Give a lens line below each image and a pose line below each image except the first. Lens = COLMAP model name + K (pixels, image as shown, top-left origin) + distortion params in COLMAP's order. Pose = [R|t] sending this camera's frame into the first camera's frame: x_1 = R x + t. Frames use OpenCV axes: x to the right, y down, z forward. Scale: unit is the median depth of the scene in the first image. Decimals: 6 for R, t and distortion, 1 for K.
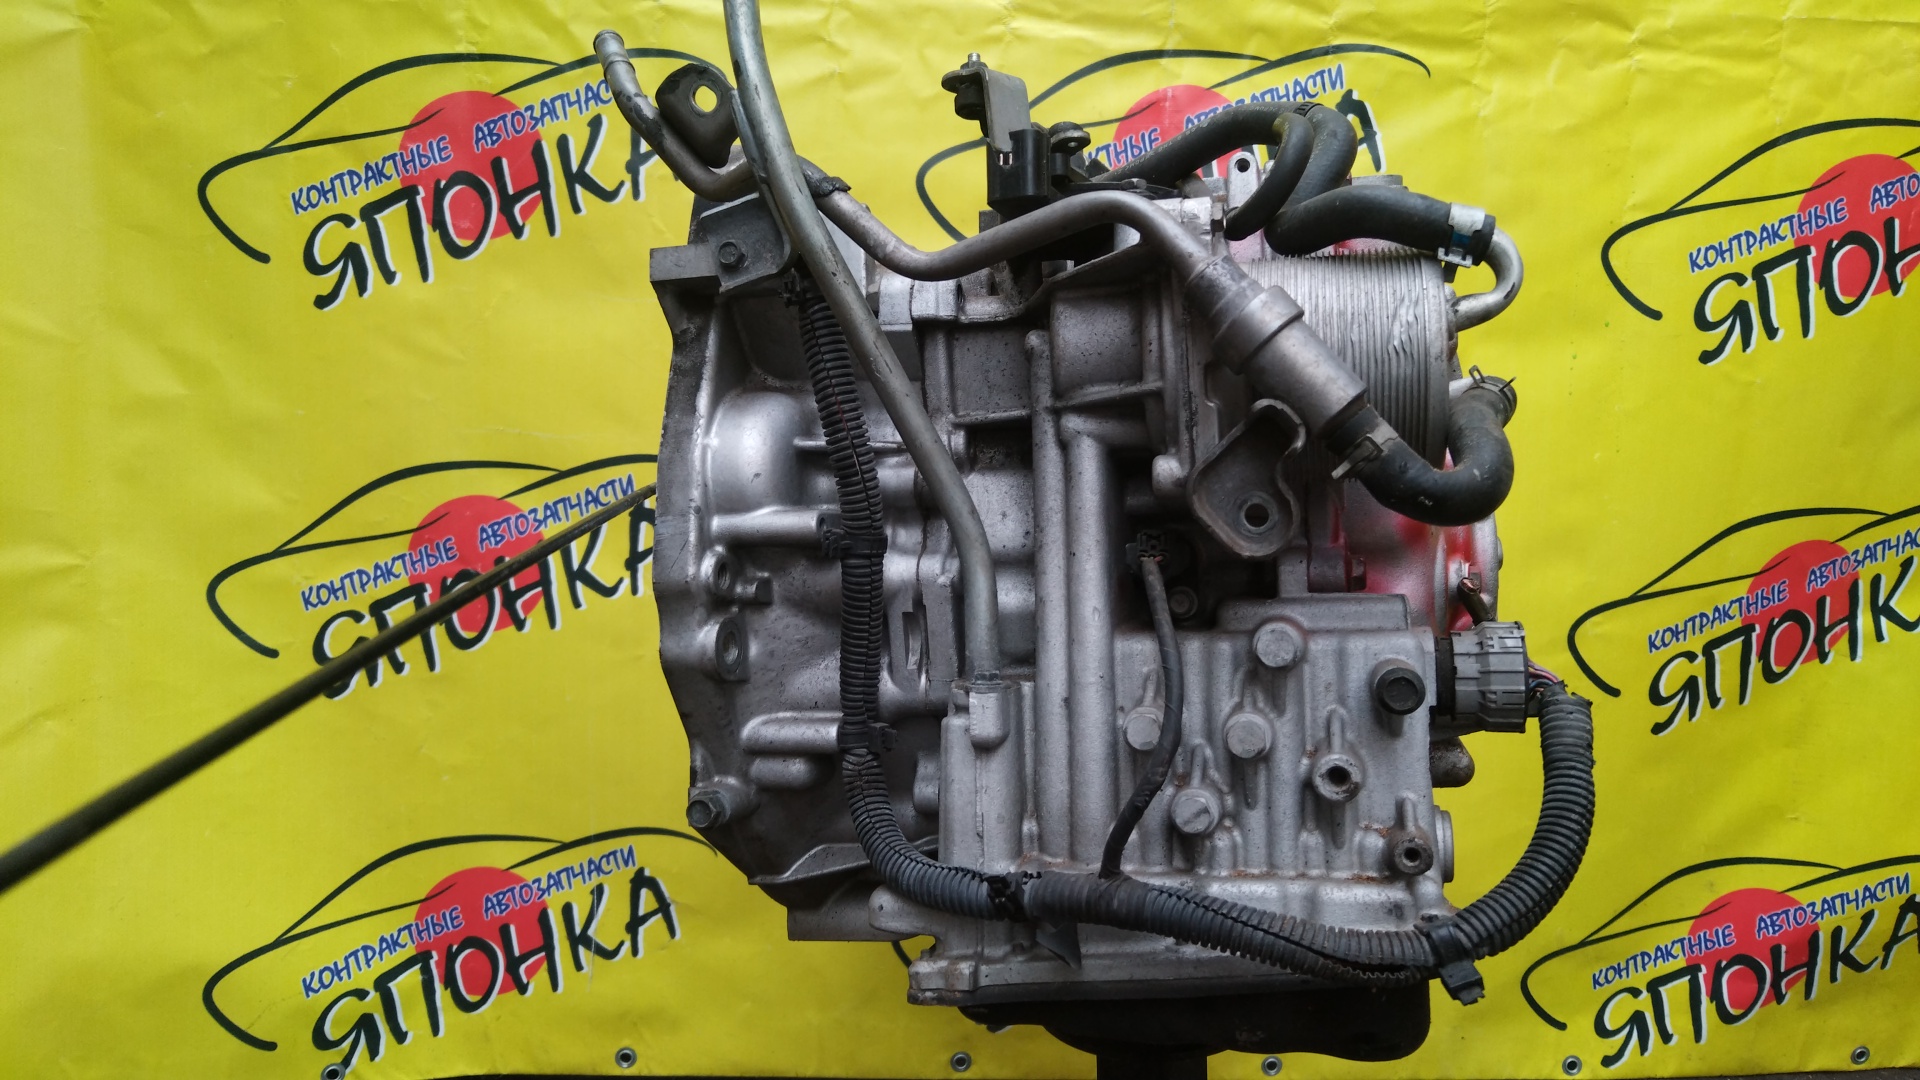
lens RADIAL K [[1542.1, 0, 958.2], [0, 1542.1, 503.0], [0, 0, 1]] dist [0.023978, -0.035198]
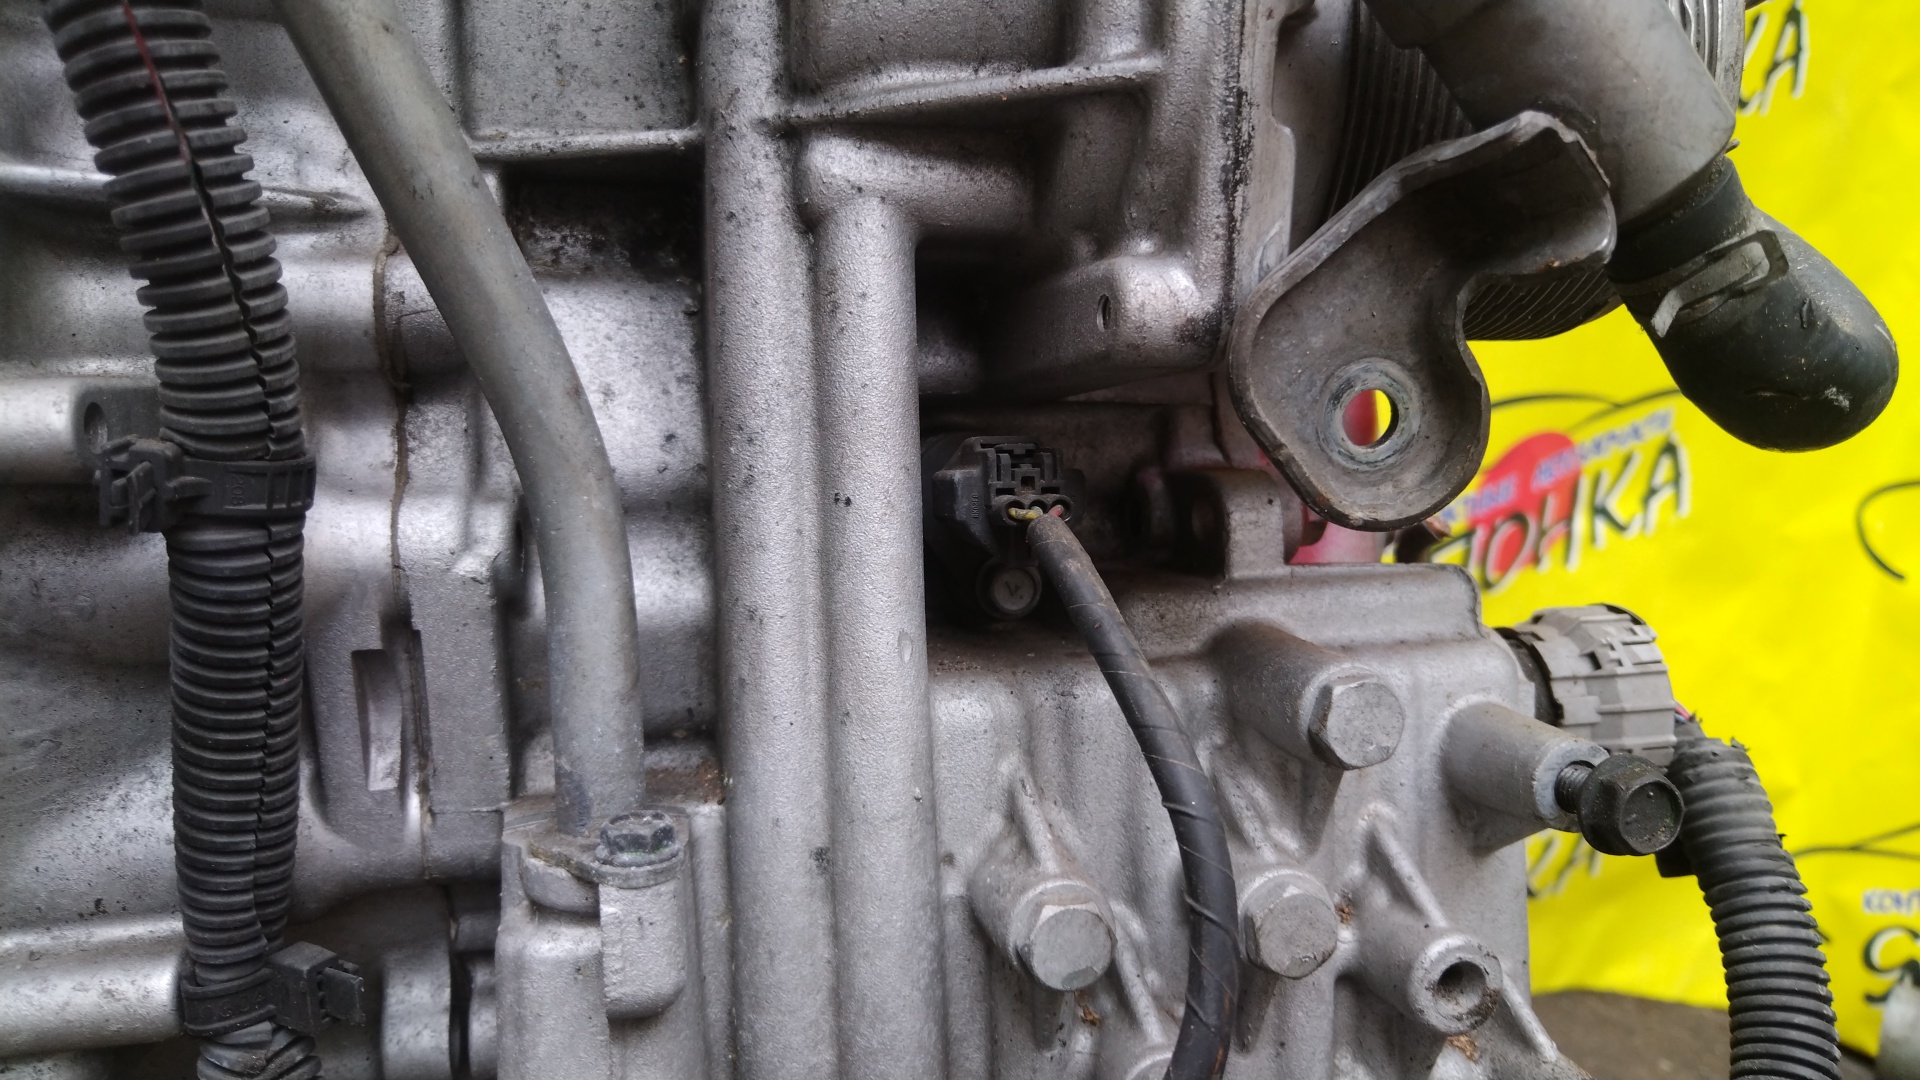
lens RADIAL K [[1502.1, 0, 1068.4], [0, 1502.1, 572.0], [0, 0, 1]] dist [-0.012464, -0.002919]
pose [[0.869630, -0.046892, 0.491472, -0.066026], [-0.027061, 0.989455, 0.142287, -0.005593], [-0.492962, -0.137037, 0.859191, 0.627811]]
